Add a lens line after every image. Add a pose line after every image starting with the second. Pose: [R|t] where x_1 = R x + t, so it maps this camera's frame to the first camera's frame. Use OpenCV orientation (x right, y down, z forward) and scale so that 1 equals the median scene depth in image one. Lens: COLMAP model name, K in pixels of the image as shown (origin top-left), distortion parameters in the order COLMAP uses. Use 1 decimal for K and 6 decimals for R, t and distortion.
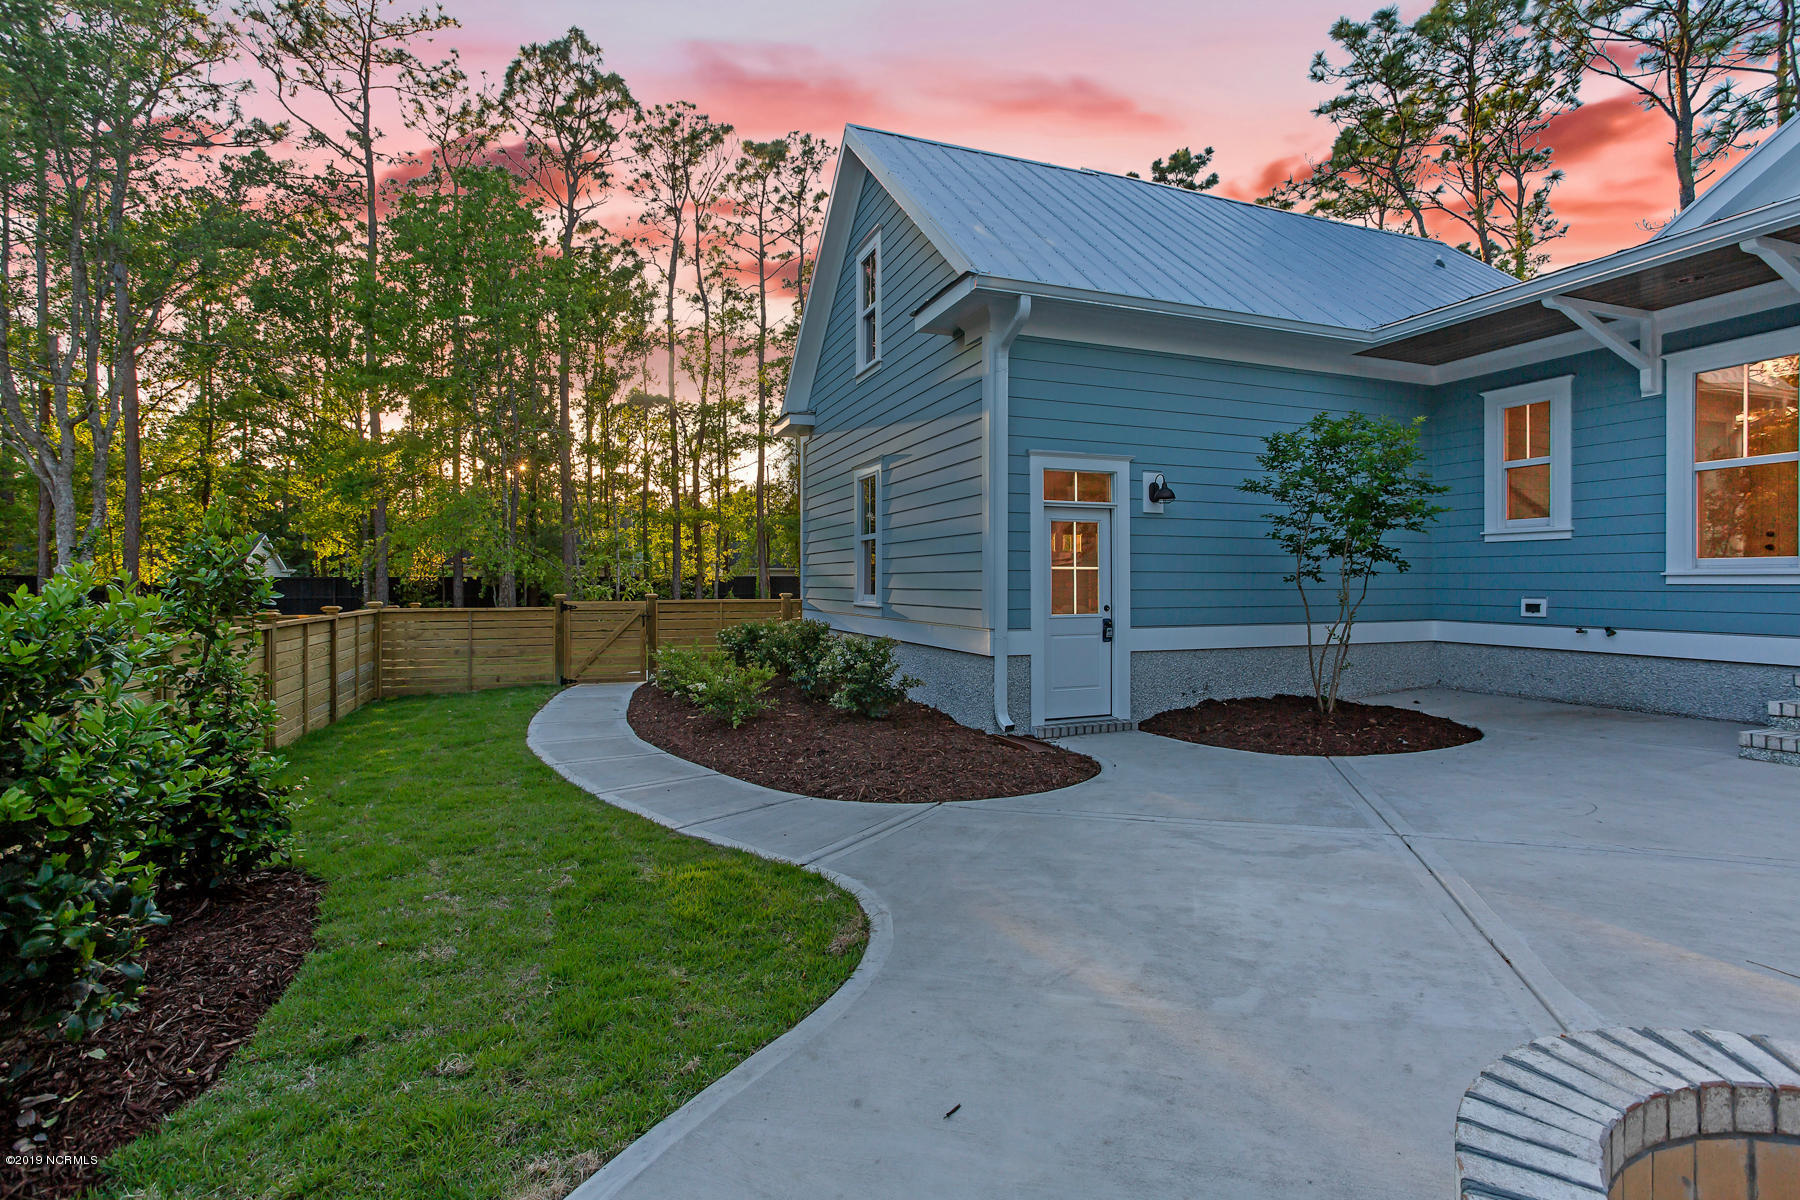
lens RADIAL K [[855.8, 0, 890.7], [0, 855.8, 578.0], [0, 0, 1]] dist [-0.050987, 0.033103]
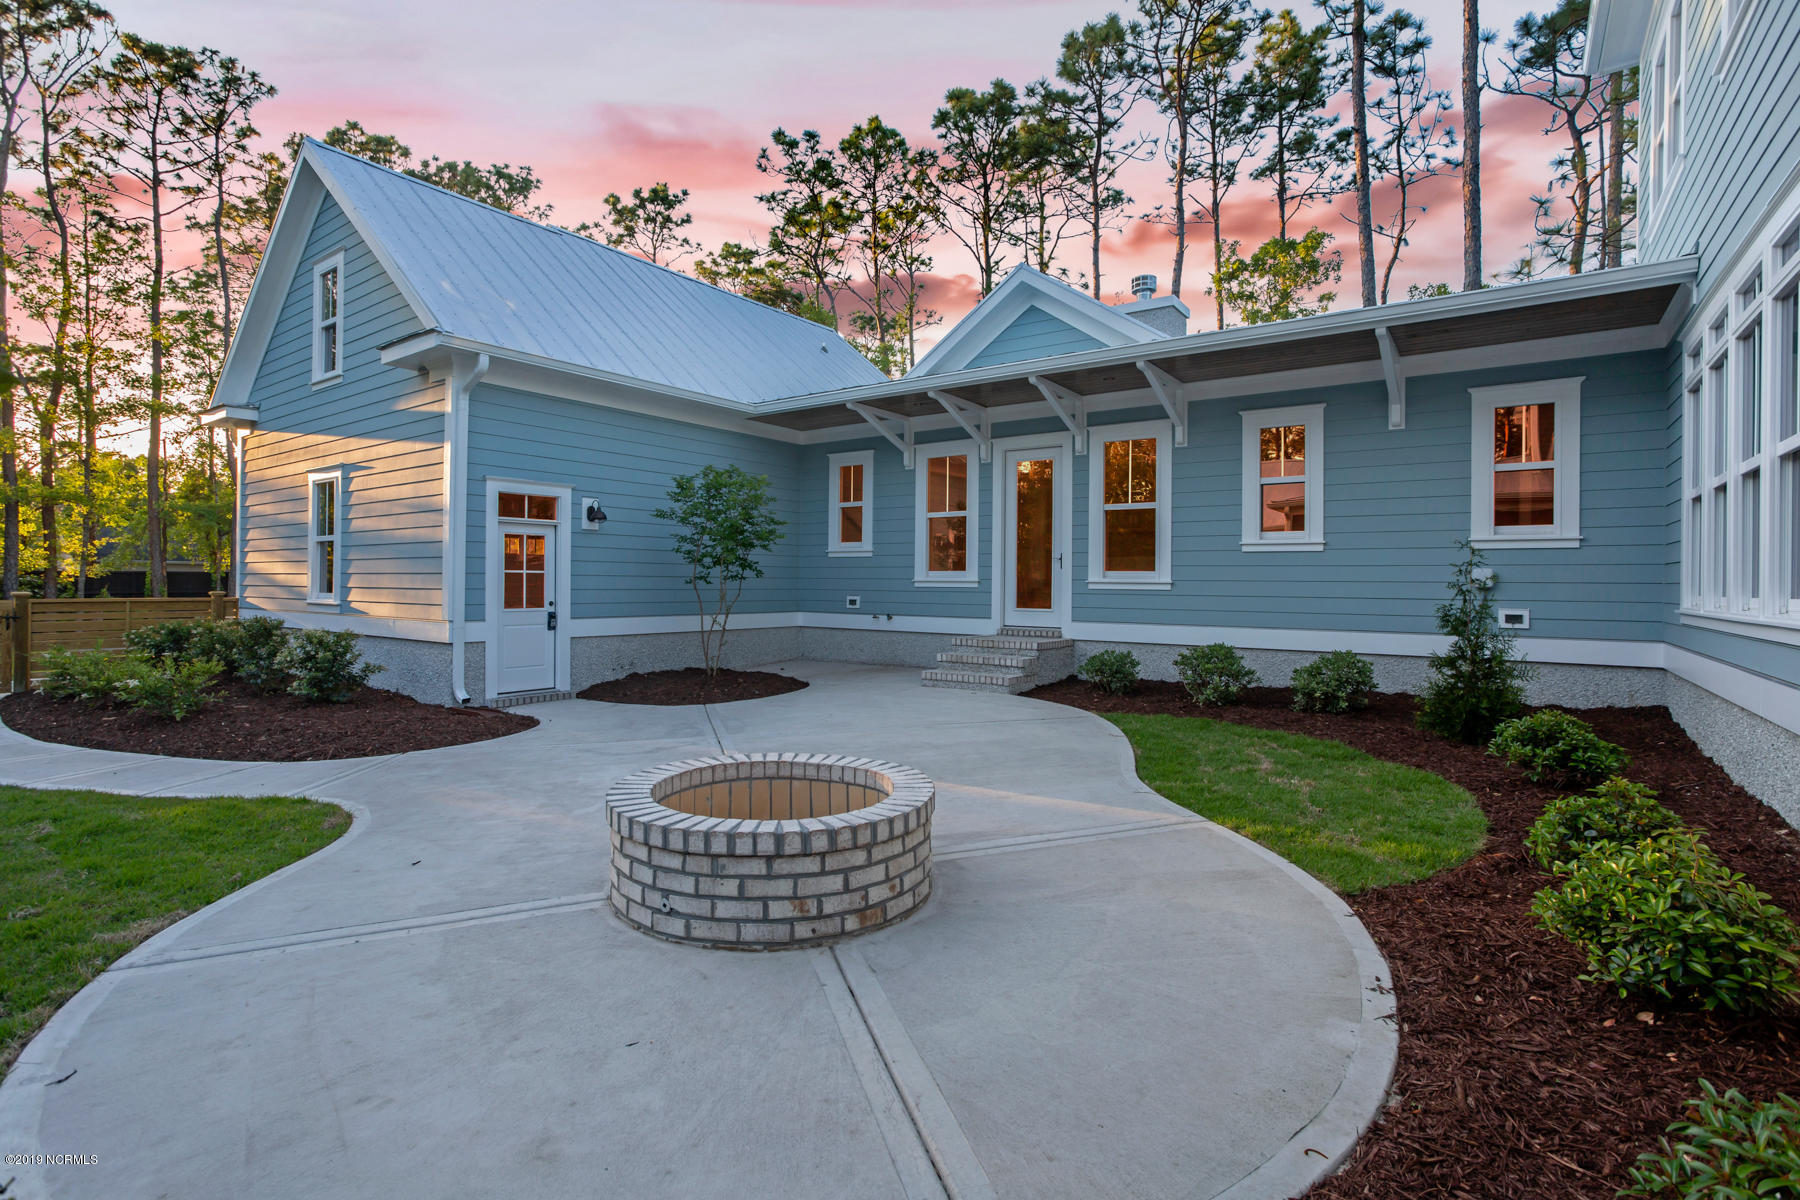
lens RADIAL K [[855.8, 0, 890.7], [0, 855.8, 578.0], [0, 0, 1]] dist [-0.050987, 0.033103]
pose [[0.832722, 0.009823, 0.553604, -0.024187], [-0.010147, 0.999945, -0.002480, -0.004202], [-0.553598, -0.003552, 0.832777, -0.309351]]
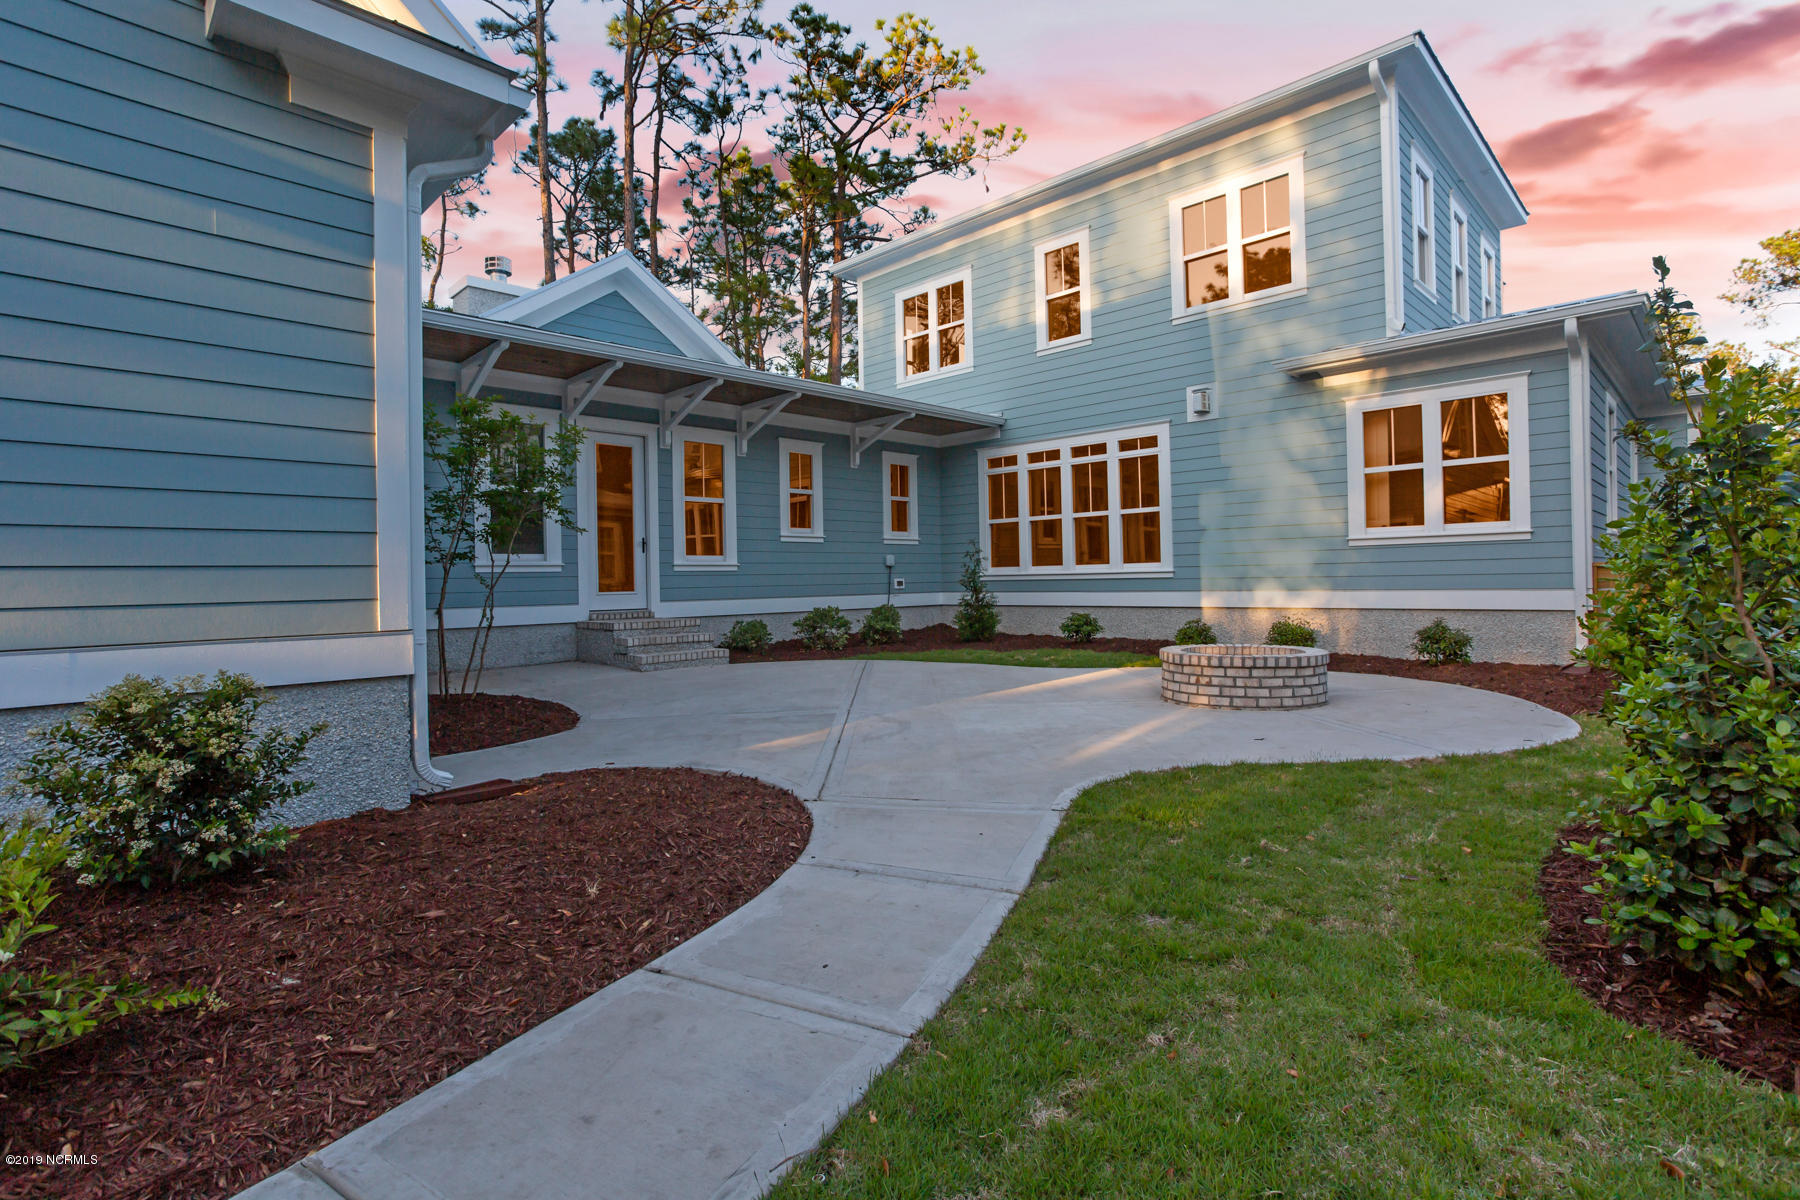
lens RADIAL K [[855.8, 0, 890.7], [0, 855.8, 578.0], [0, 0, 1]] dist [-0.050987, 0.033103]
pose [[-0.415664, -0.008139, 0.909482, -0.758495], [0.002397, 0.999947, 0.010044, 0.008313], [-0.909515, 0.006355, -0.415622, 1.490249]]
